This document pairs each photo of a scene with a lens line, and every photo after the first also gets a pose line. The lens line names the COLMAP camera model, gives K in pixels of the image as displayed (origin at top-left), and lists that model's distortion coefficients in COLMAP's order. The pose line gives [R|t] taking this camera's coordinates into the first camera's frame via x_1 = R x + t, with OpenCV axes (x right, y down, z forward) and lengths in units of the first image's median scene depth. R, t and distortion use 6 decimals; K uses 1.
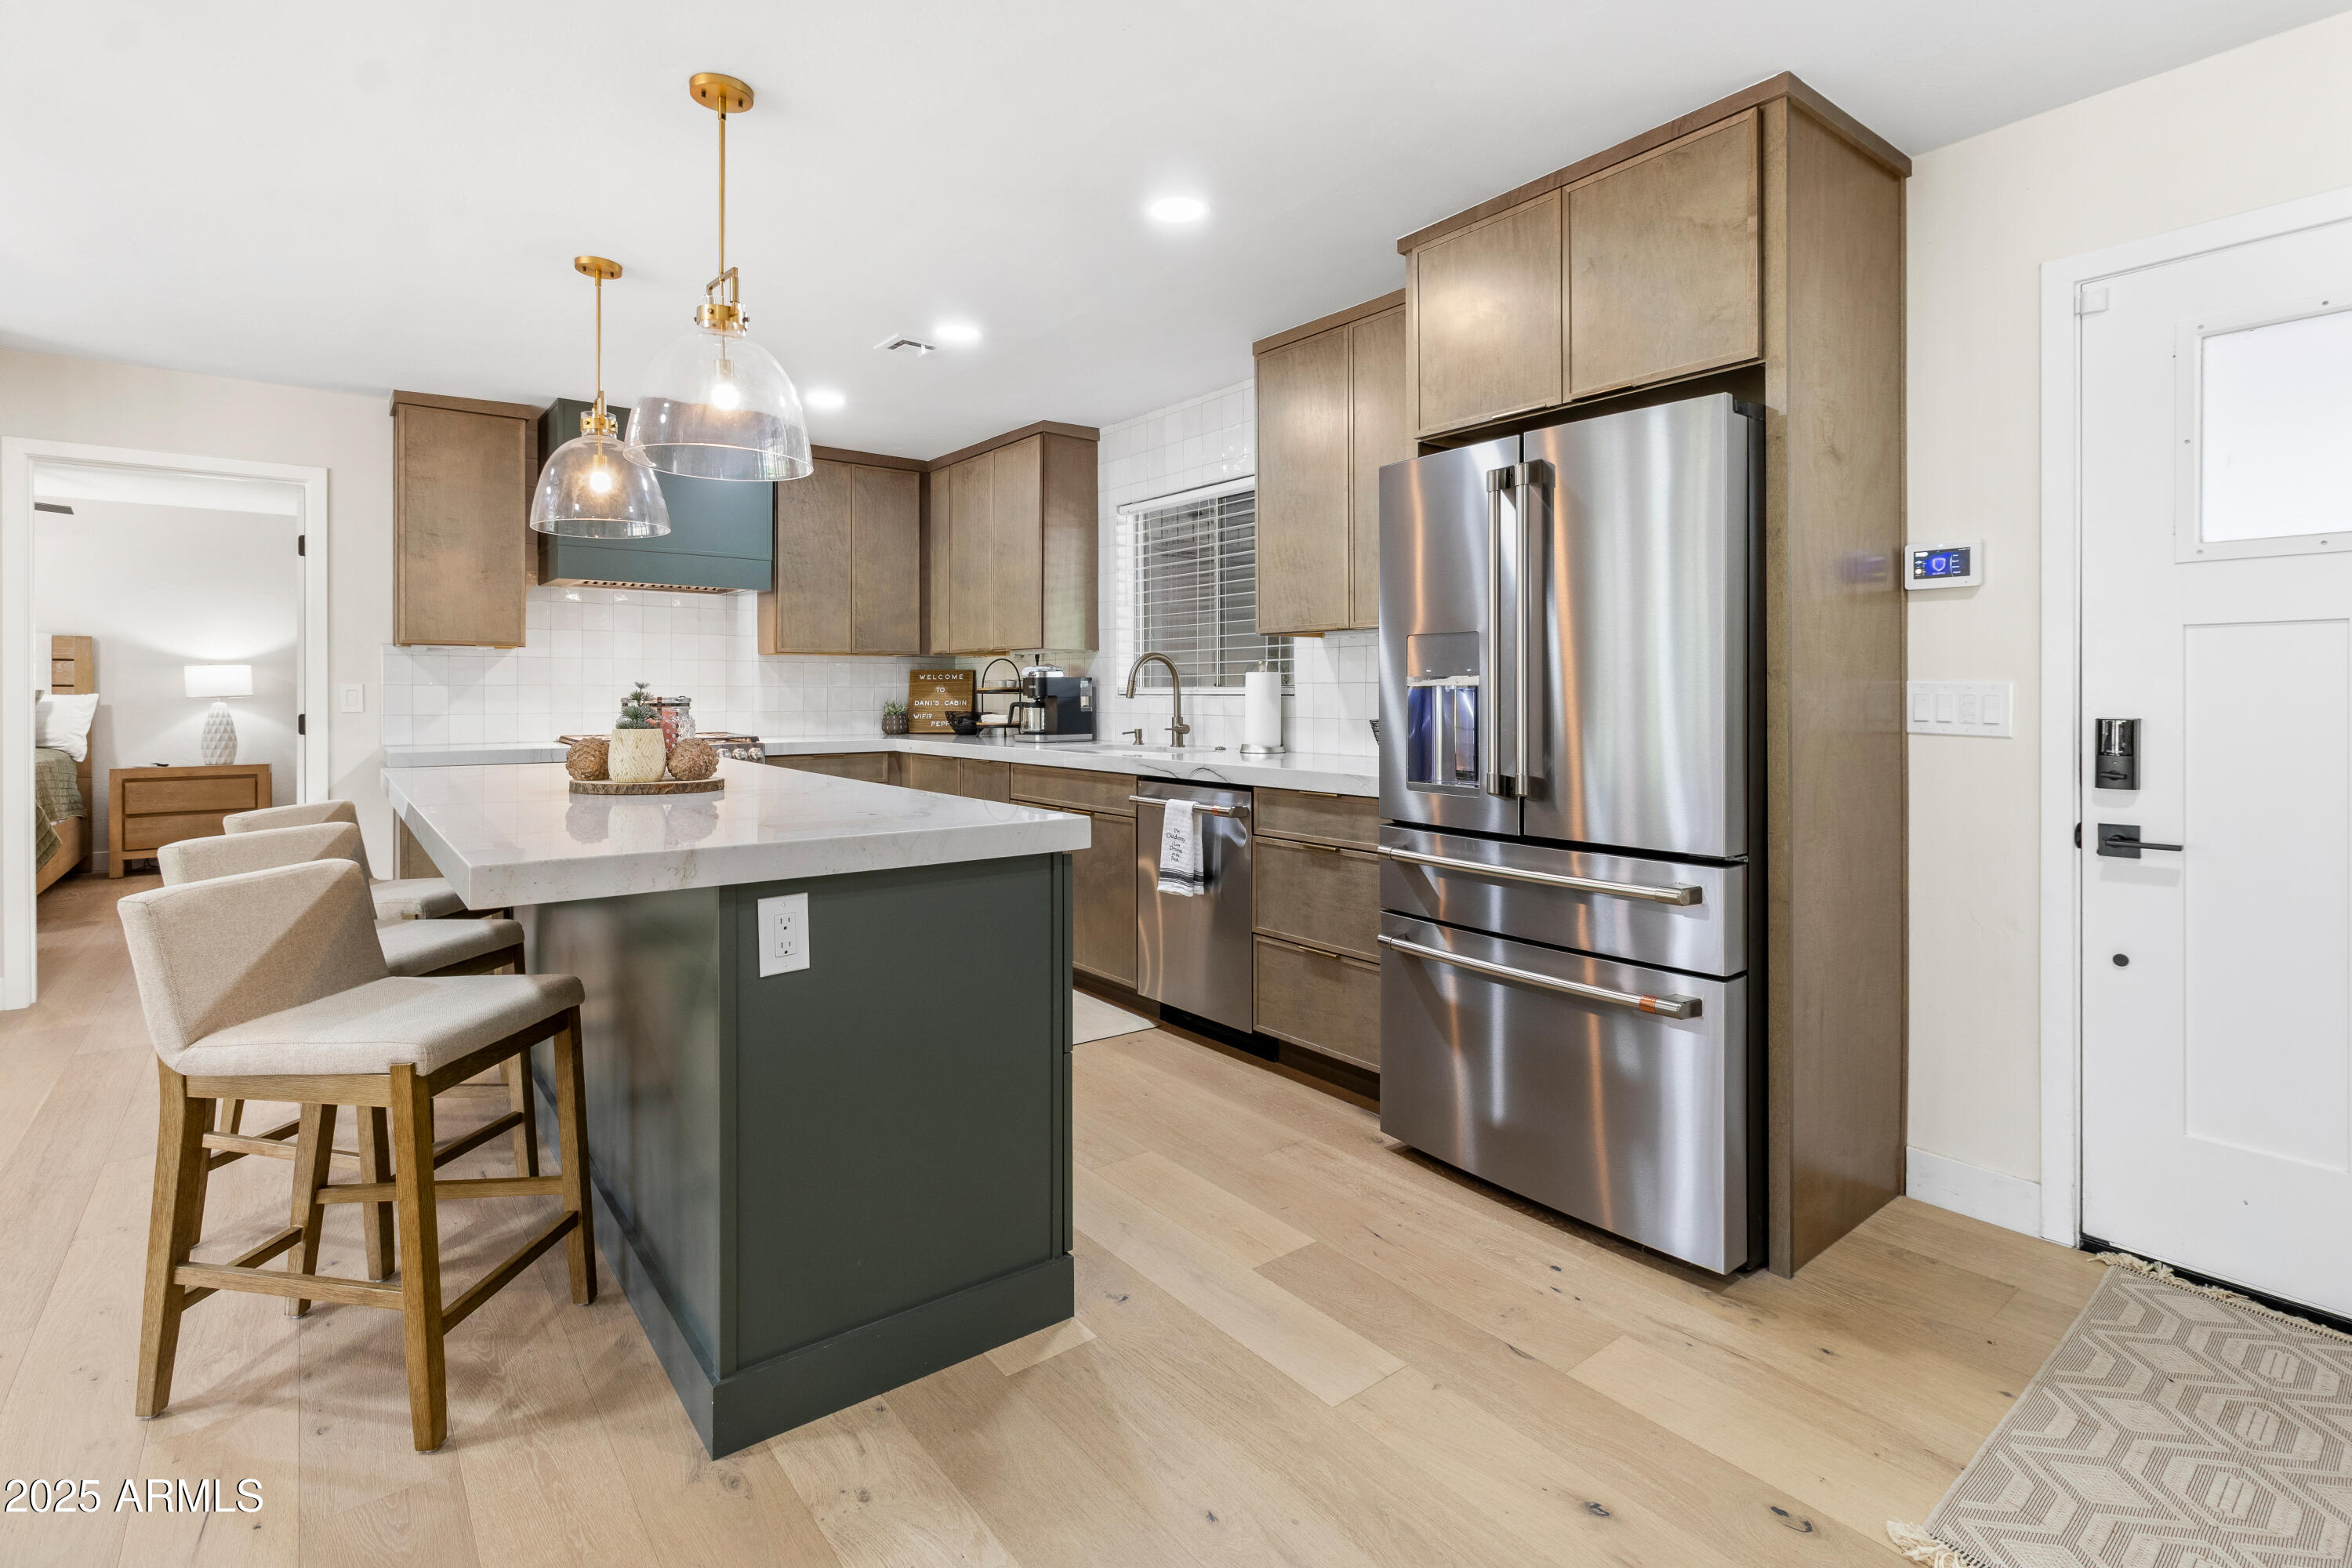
lens RADIAL K [[1108.2, 0, 1181.1], [0, 1108.2, 693.1], [0, 0, 1]] dist [0.001086, 0.000401]
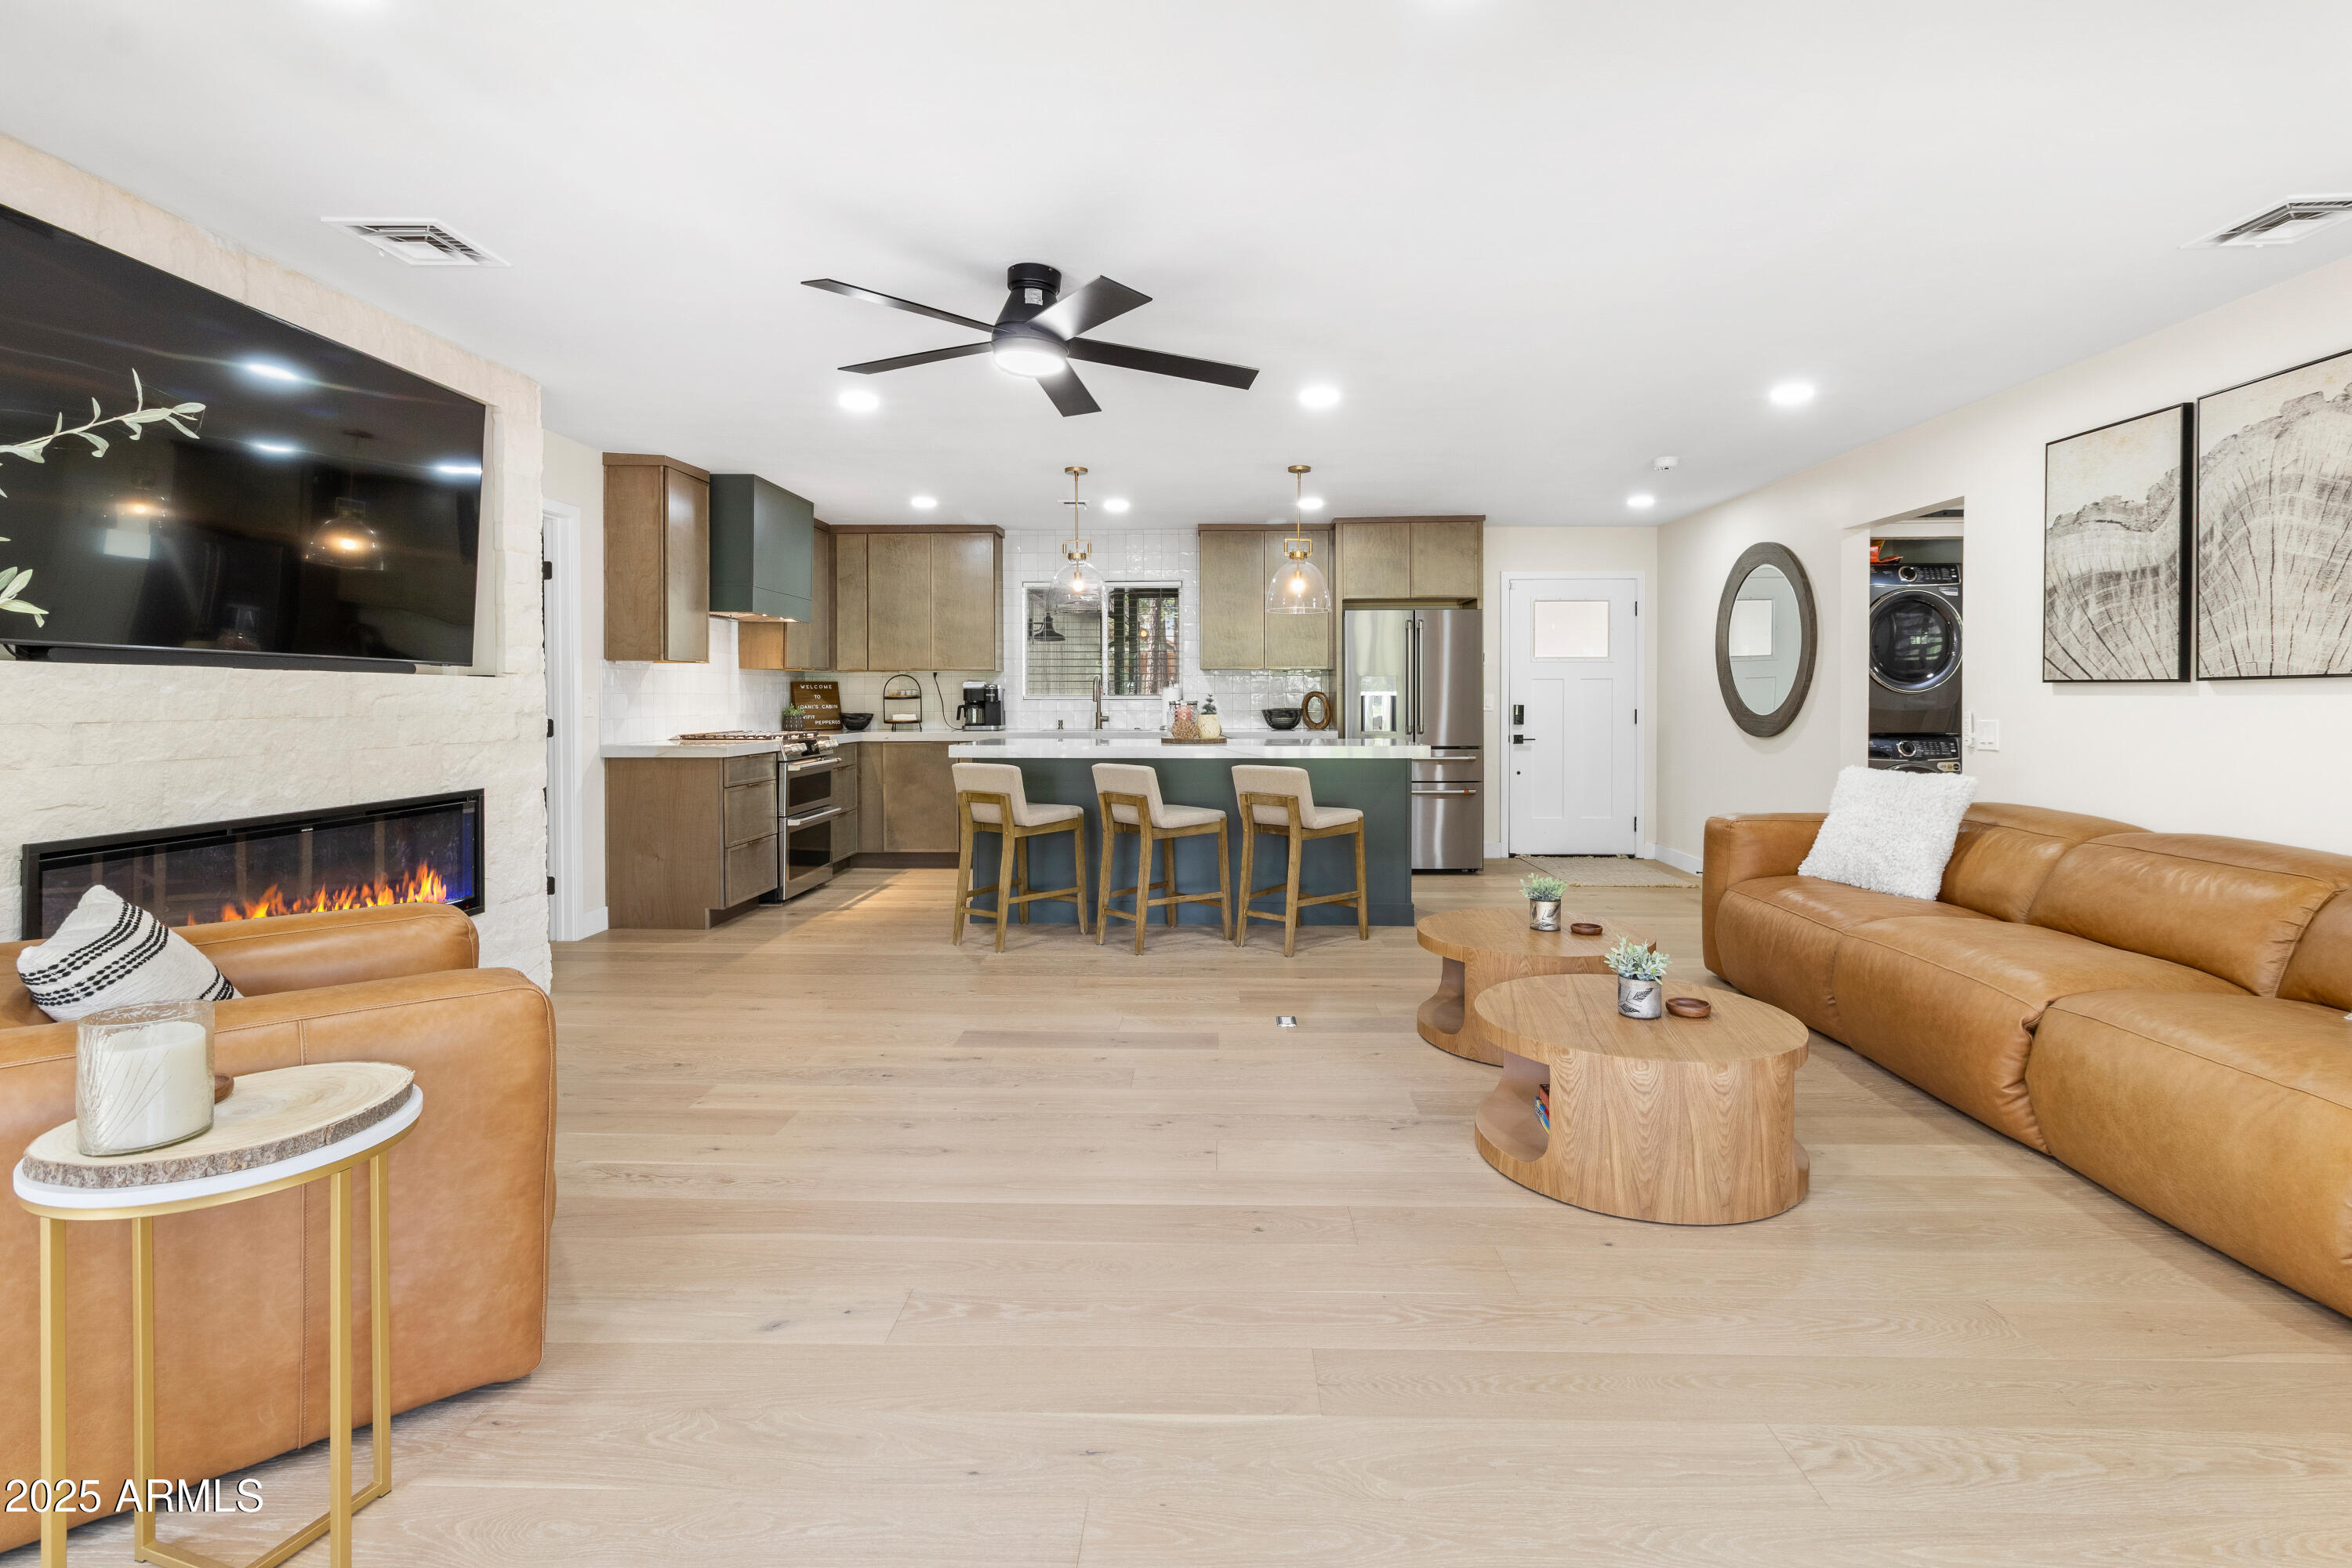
lens RADIAL K [[1124.3, 0, 1185.1], [0, 1124.3, 710.9], [0, 0, 1]] dist [0.000659, 0.000185]
pose [[0.637944, -0.008960, 0.770031, -1.377158], [0.002189, 0.999949, 0.009822, 0.002505], [-0.770080, -0.004580, 0.637931, -0.249745]]
